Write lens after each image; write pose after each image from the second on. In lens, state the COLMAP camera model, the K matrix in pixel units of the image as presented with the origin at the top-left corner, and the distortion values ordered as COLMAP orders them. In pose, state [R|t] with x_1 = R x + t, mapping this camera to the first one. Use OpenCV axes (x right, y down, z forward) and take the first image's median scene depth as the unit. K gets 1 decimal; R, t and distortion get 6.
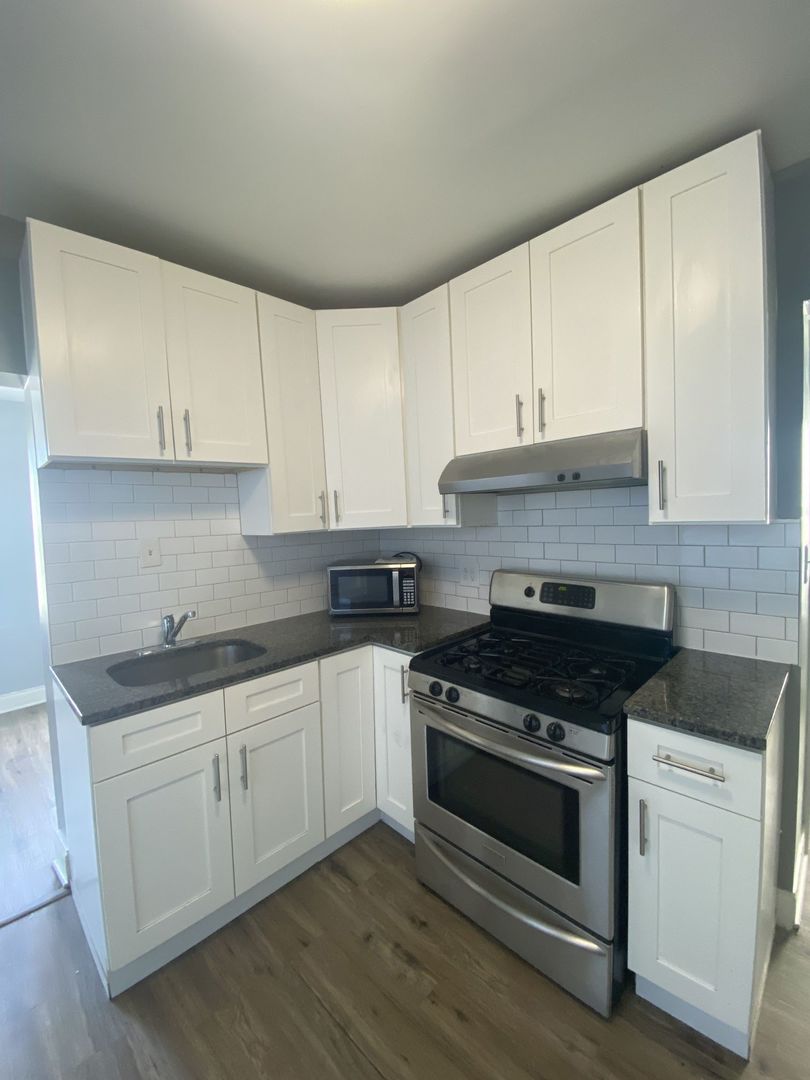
lens RADIAL K [[431.8, 0, 408.8], [0, 431.8, 537.5], [0, 0, 1]] dist [0.001029, -0.012717]
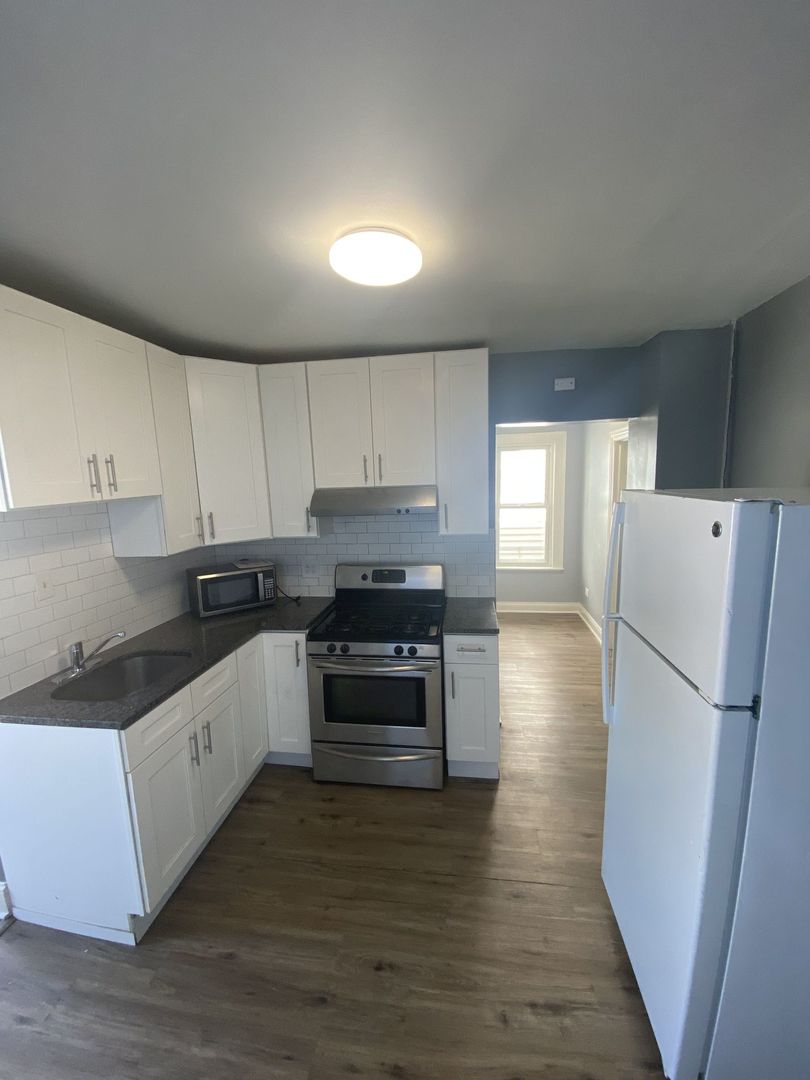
lens RADIAL K [[438.6, 0, 408.8], [0, 438.6, 535.8], [0, 0, 1]] dist [0.013510, -0.018294]
pose [[0.798465, -0.069046, 0.598069, -0.583015], [0.035017, 0.997046, 0.068357, -0.136973], [-0.601022, -0.033638, 0.798524, -0.377272]]
